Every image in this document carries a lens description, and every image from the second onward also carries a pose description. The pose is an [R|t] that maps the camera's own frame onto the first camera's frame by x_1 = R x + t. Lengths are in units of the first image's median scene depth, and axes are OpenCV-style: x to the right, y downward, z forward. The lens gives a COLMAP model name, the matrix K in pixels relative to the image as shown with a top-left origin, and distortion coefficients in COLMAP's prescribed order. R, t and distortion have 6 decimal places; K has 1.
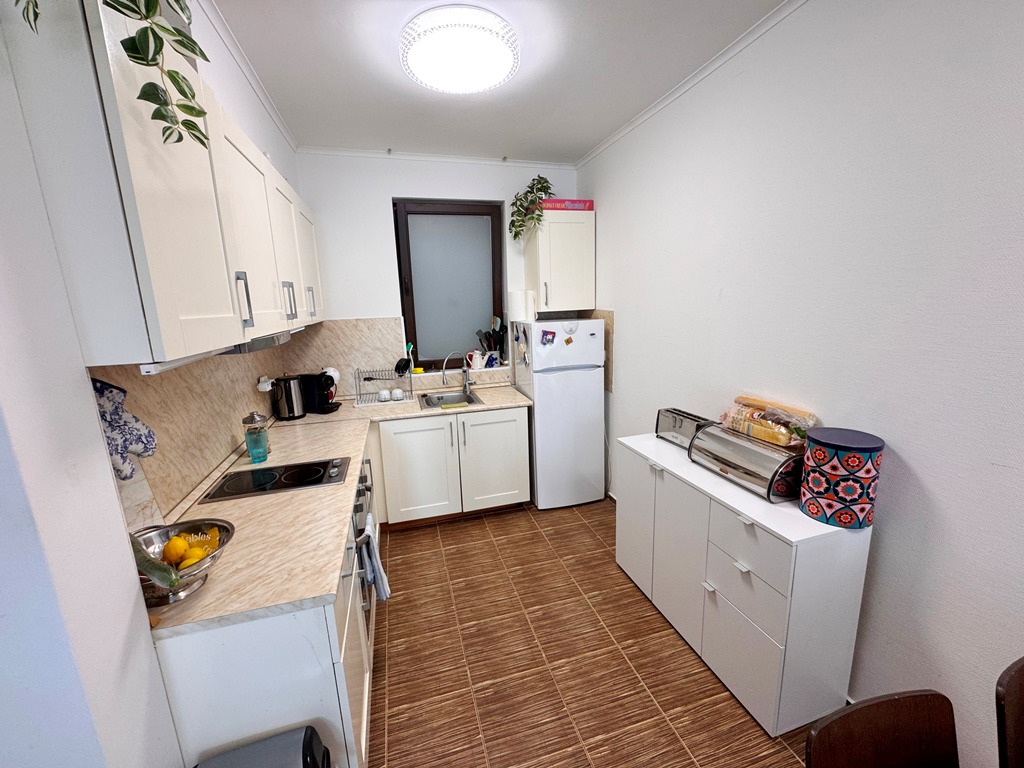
lens RADIAL K [[408.4, 0, 511.0], [0, 408.4, 382.2], [0, 0, 1]] dist [-0.002789, -0.000181]
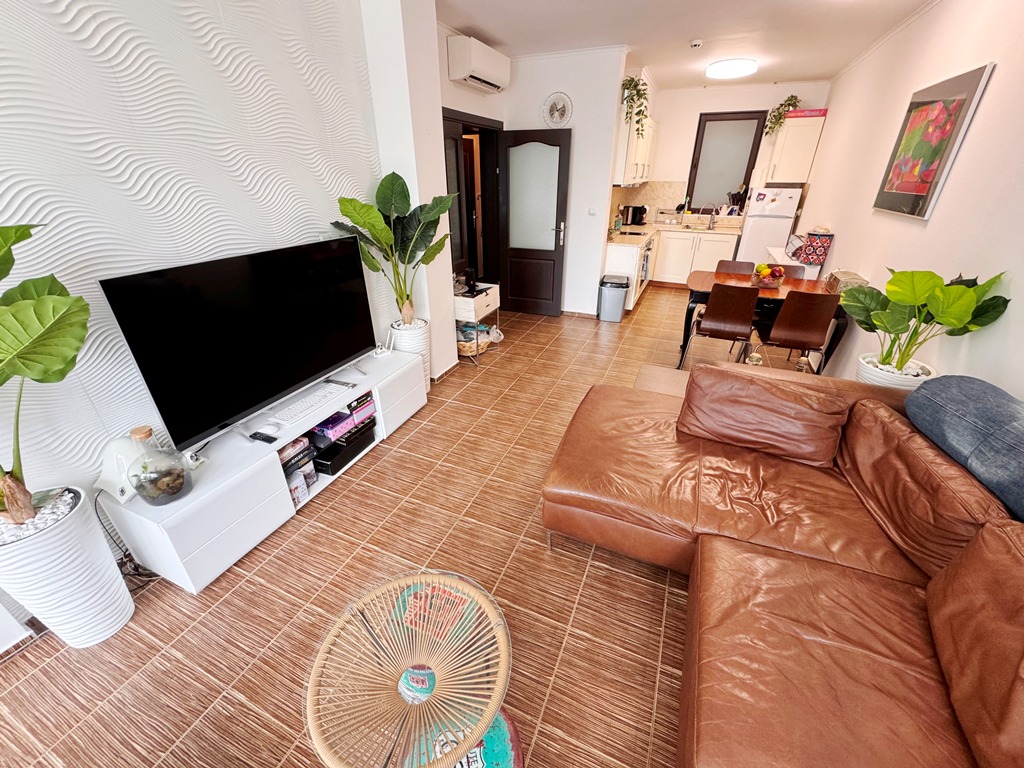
lens RADIAL K [[408.4, 0, 511.0], [0, 408.4, 382.2], [0, 0, 1]] dist [-0.002789, -0.000181]
pose [[0.769151, 0.324420, -0.550598, 0.494573], [-0.154989, 0.930539, 0.331778, 0.228950], [0.619988, -0.169851, 0.766006, -1.241932]]
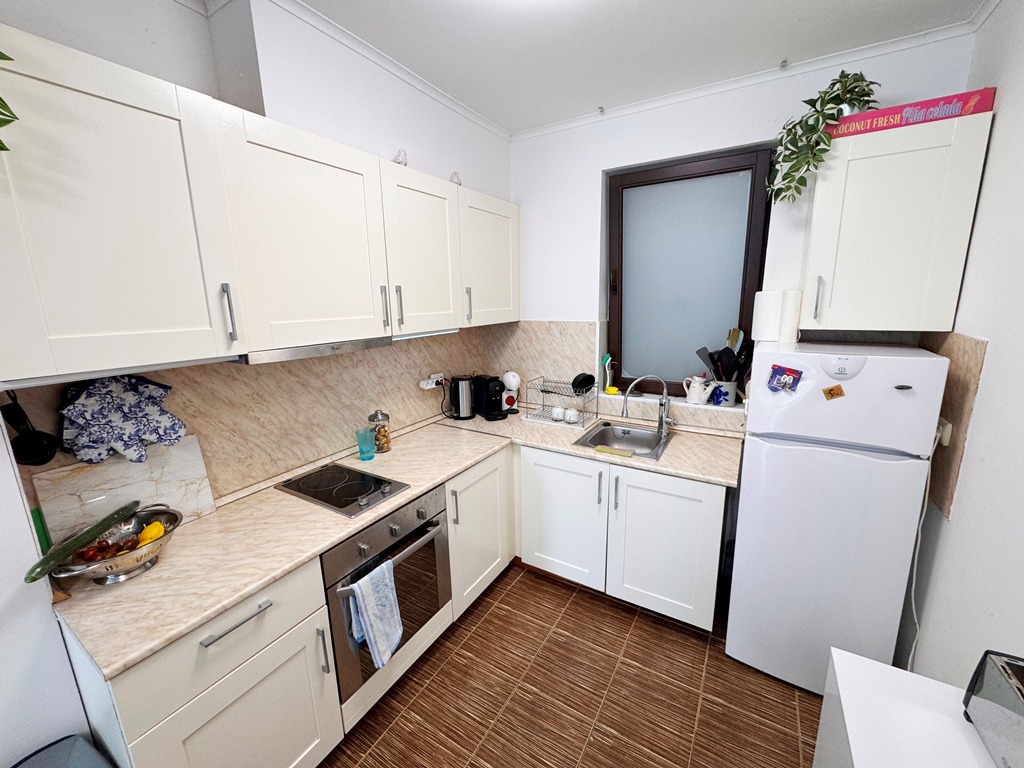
lens RADIAL K [[408.4, 0, 511.0], [0, 408.4, 382.2], [0, 0, 1]] dist [-0.002789, -0.000181]
pose [[0.678235, 0.170313, -0.714836, 0.223604], [-0.149837, 0.984386, 0.092370, -0.097254], [0.719406, 0.044461, 0.693165, 0.346276]]
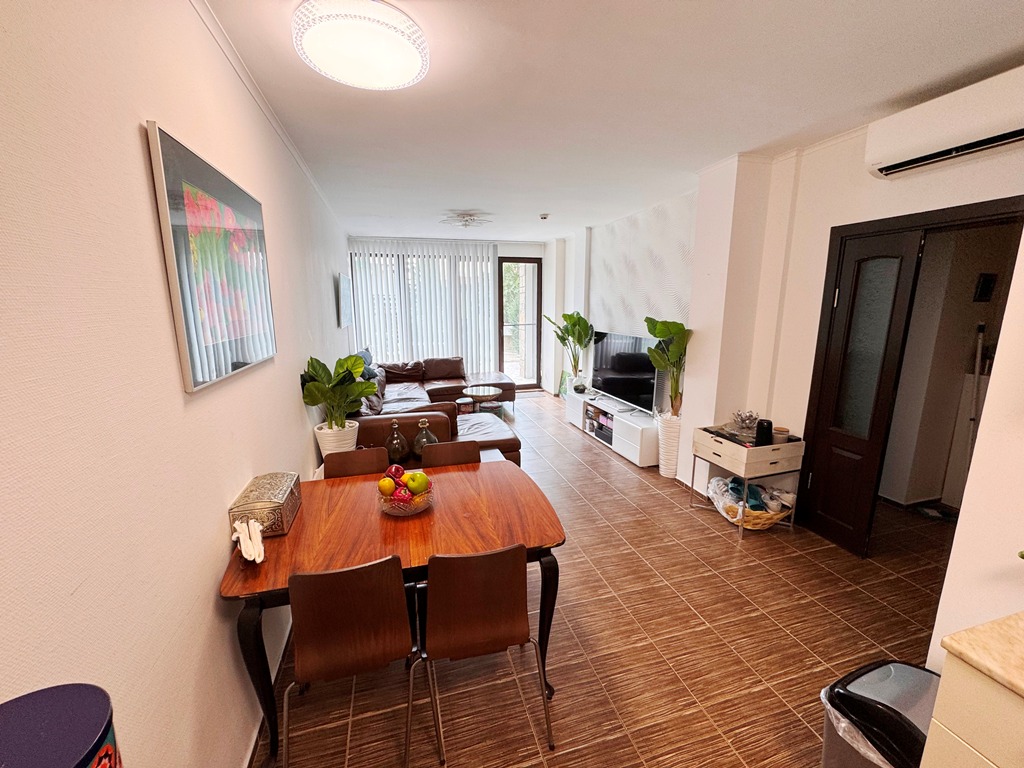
lens RADIAL K [[408.4, 0, 511.0], [0, 408.4, 382.2], [0, 0, 1]] dist [-0.002789, -0.000181]
pose [[-0.999207, 0.037021, 0.014653, 0.163458], [0.039810, 0.922625, 0.383638, -0.133763], [0.000684, 0.383917, -0.923367, 0.553503]]
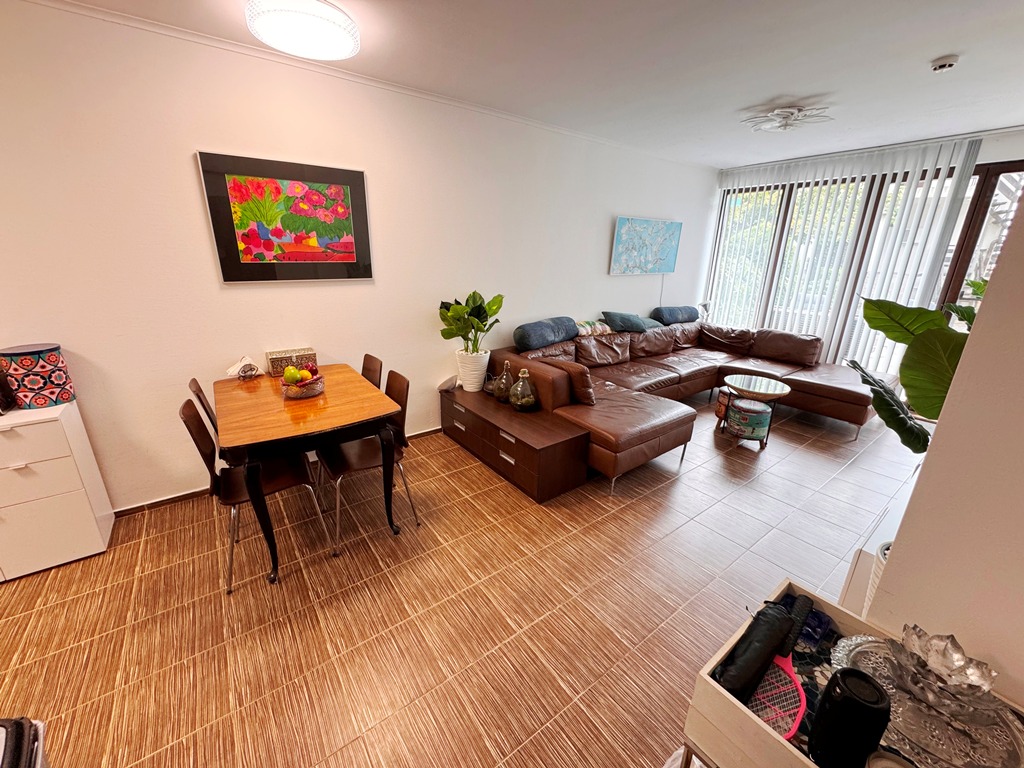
lens RADIAL K [[408.4, 0, 511.0], [0, 408.4, 382.2], [0, 0, 1]] dist [-0.002789, -0.000181]
pose [[-0.344591, -0.262020, 0.901445, -0.515857], [0.180445, 0.923864, 0.337514, 0.031583], [-0.921247, 0.278965, -0.271075, -0.068986]]
